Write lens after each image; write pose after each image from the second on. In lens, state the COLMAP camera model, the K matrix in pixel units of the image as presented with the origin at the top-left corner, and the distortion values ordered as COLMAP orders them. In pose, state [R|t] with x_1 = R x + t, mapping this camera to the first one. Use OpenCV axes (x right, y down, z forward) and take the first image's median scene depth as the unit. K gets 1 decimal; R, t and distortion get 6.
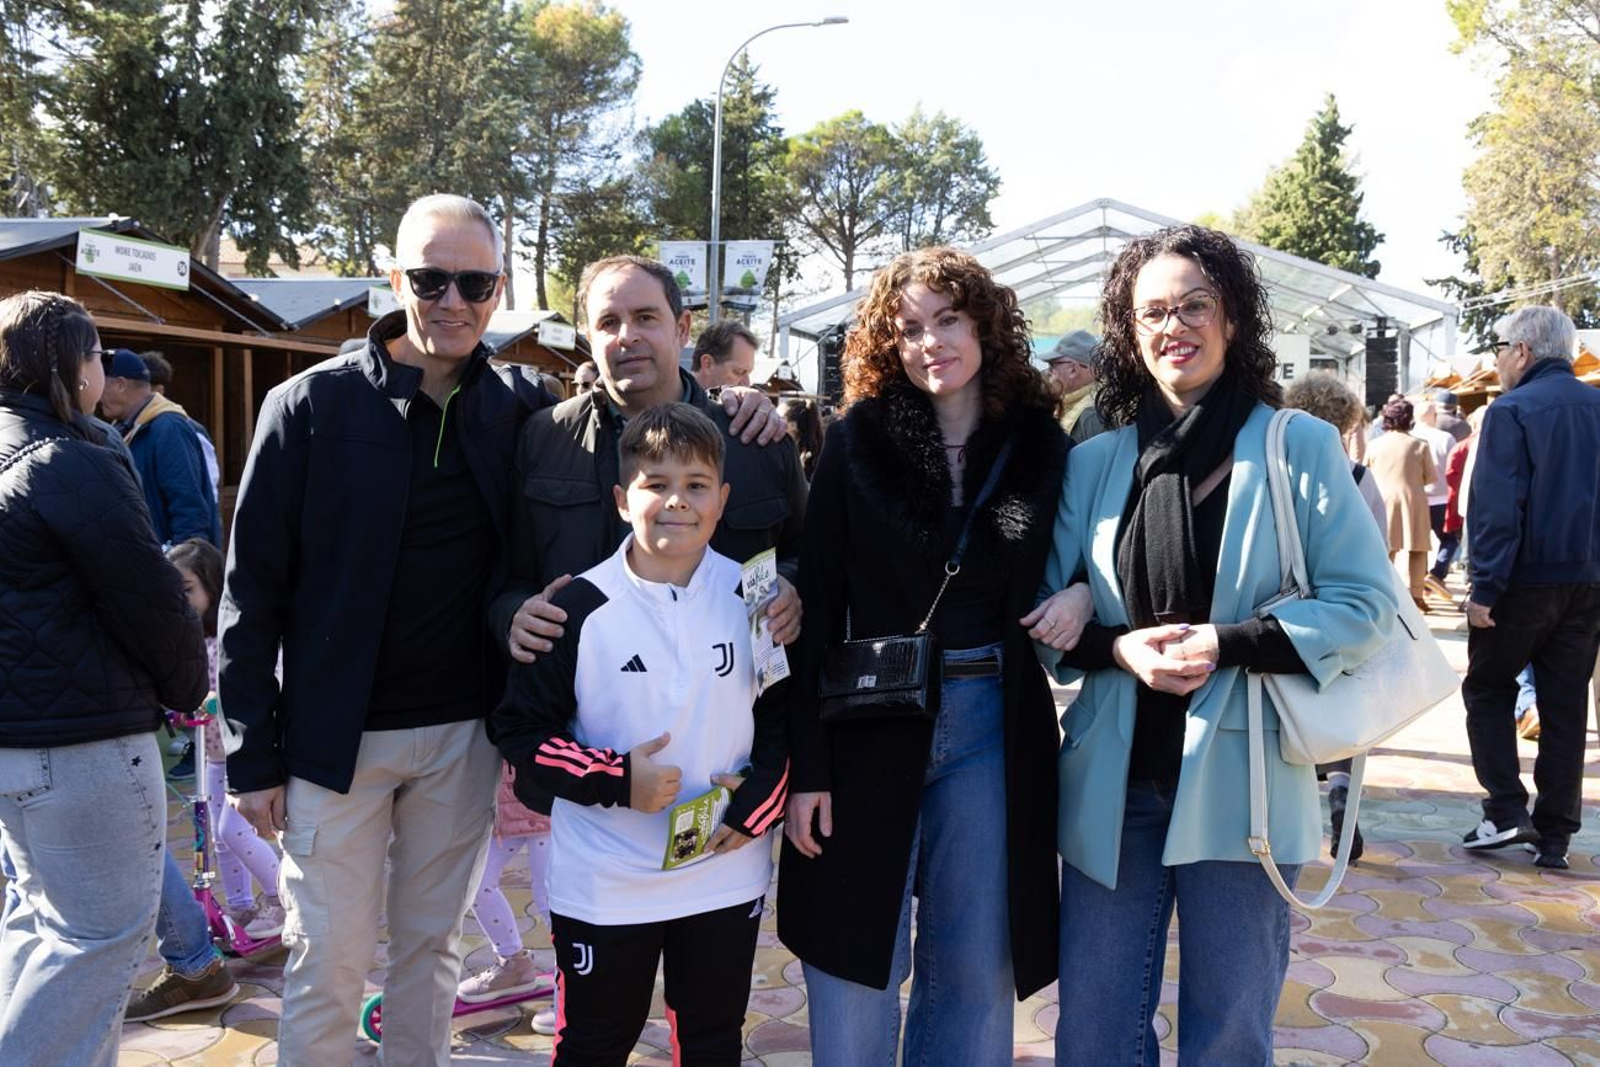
lens RADIAL K [[1511.4, 0, 803.3], [0, 1511.4, 539.6], [0, 0, 1]] dist [0.021668, 0.000000]
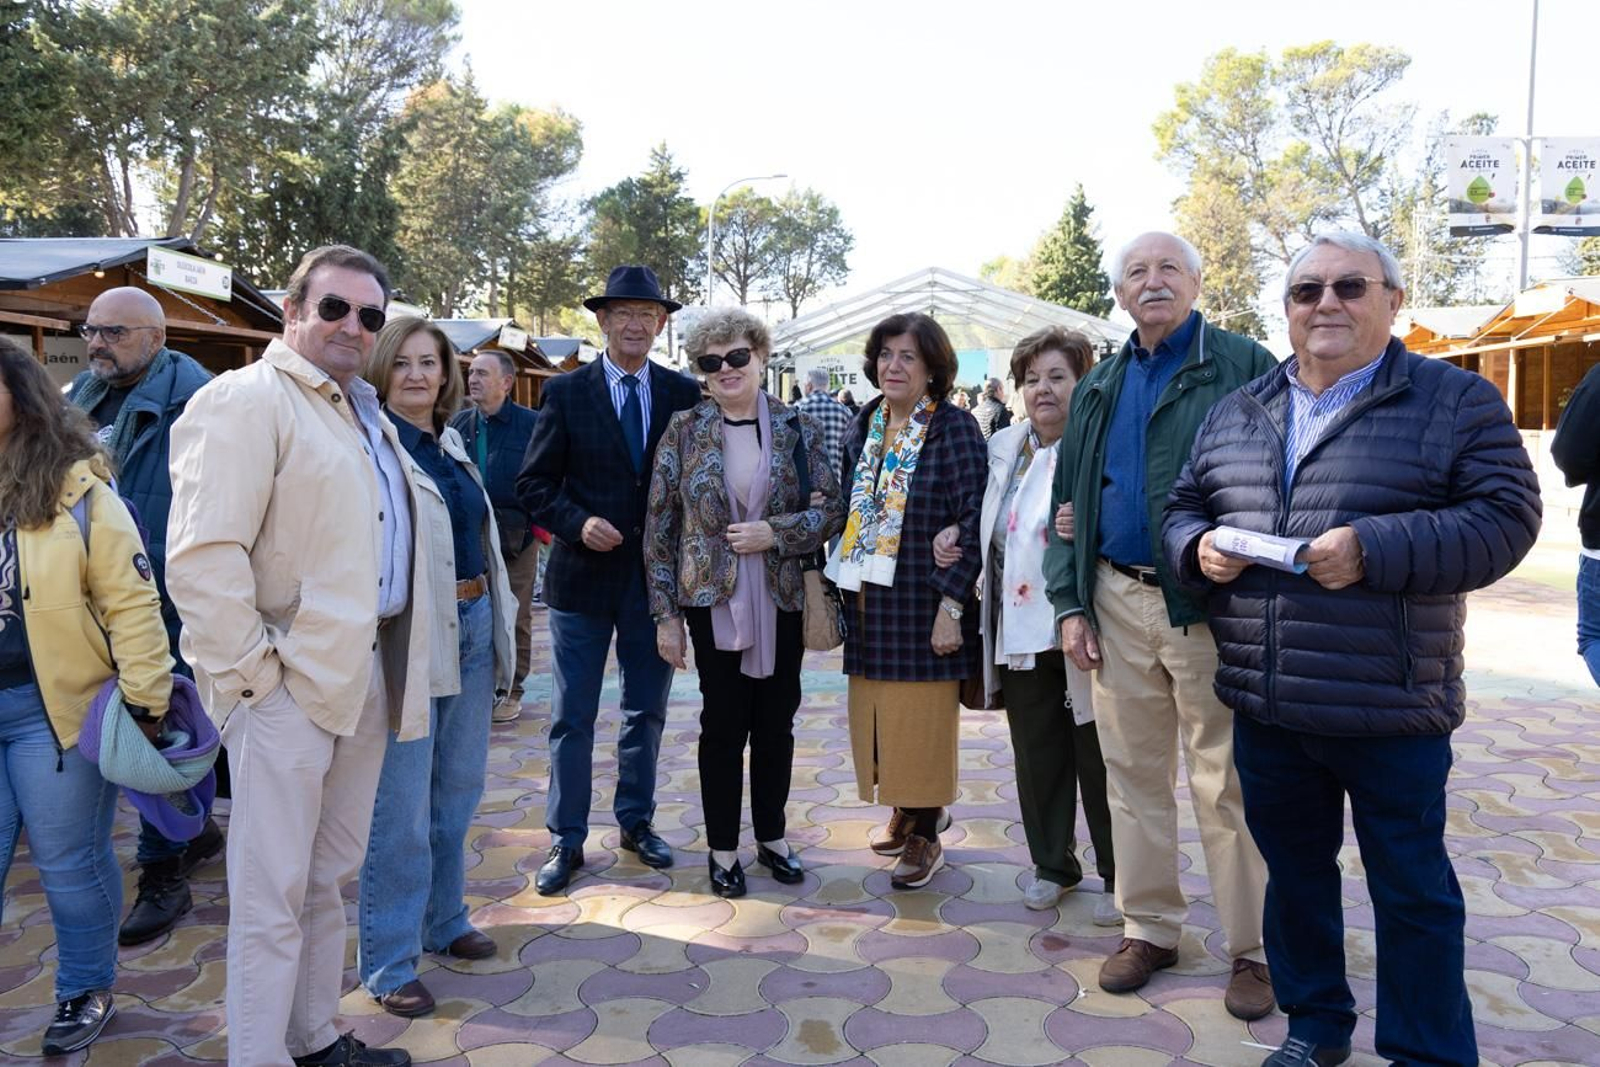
lens RADIAL K [[1280.9, 0, 802.5], [0, 1280.9, 523.9], [0, 0, 1]] dist [-0.018075, 0.014313]
pose [[0.994611, -0.024041, 0.100848, -0.040892], [0.023466, 0.999701, 0.006887, 0.015740], [-0.100983, -0.004484, 0.994878, -0.163532]]
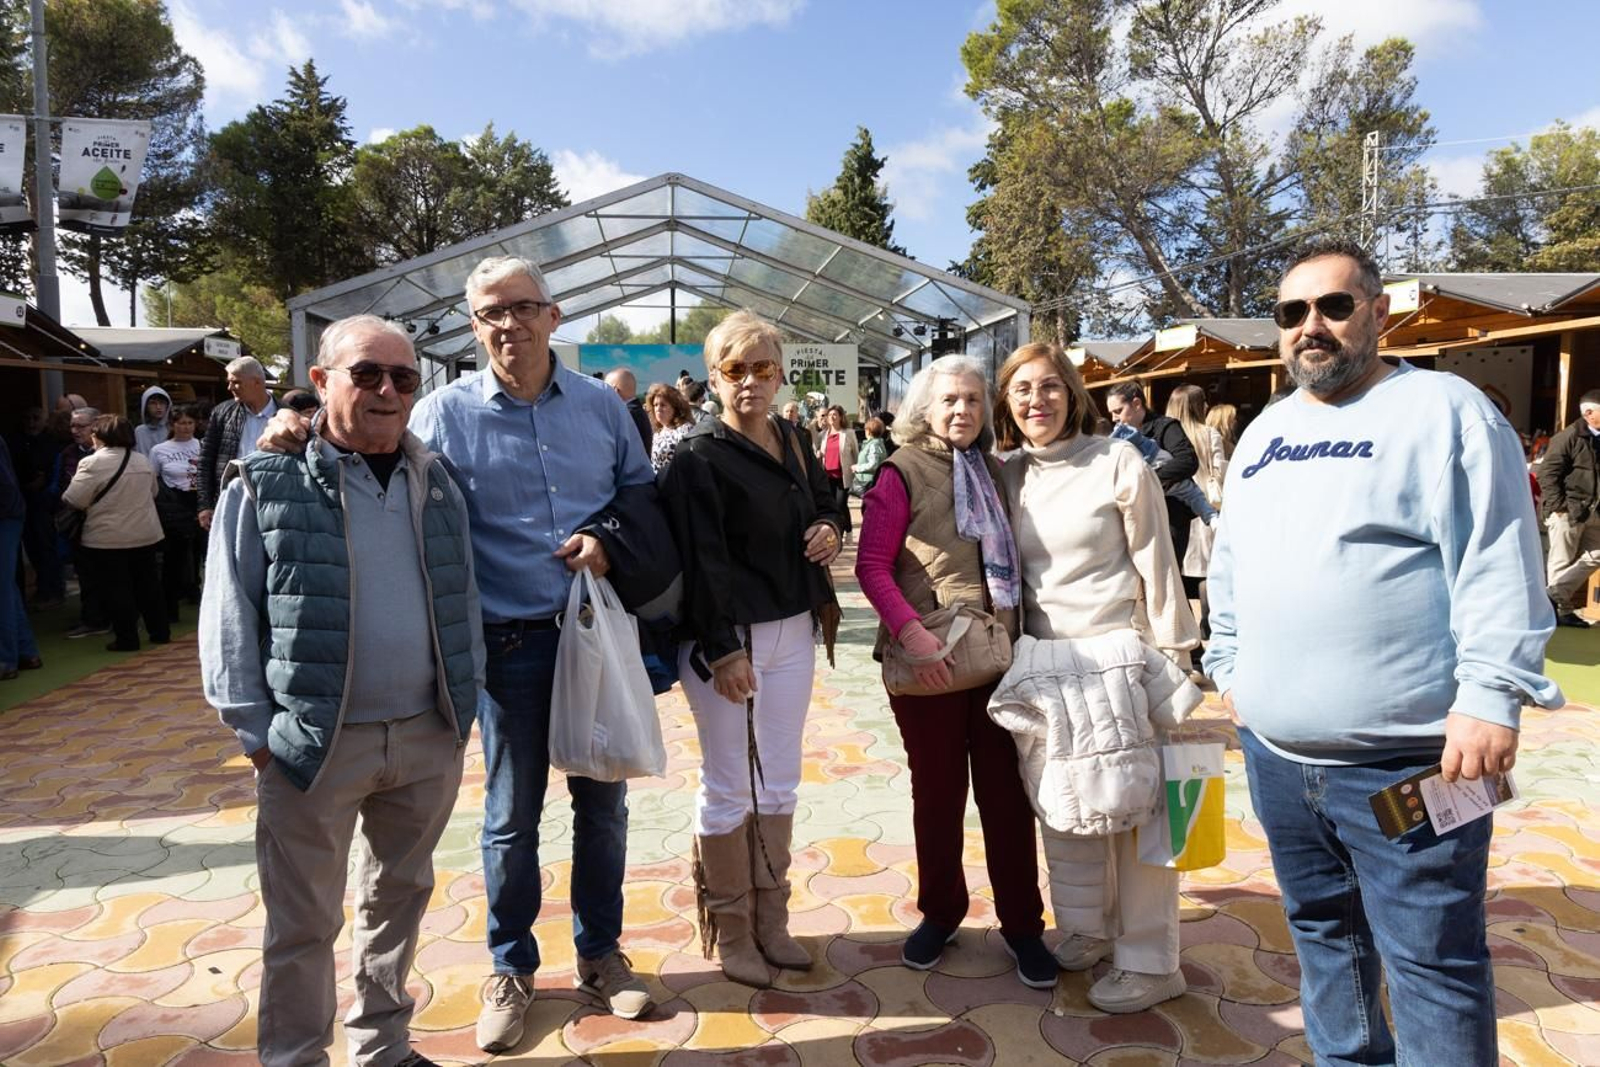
lens RADIAL K [[1118.6, 0, 793.7], [0, 1118.6, 531.4], [0, 0, 1]] dist [0.043570, 0.001283]
pose [[0.952839, -0.035810, 0.301356, 0.031838], [0.031790, 0.999328, 0.018236, -0.012739], [-0.301807, -0.007795, 0.953337, 0.186606]]
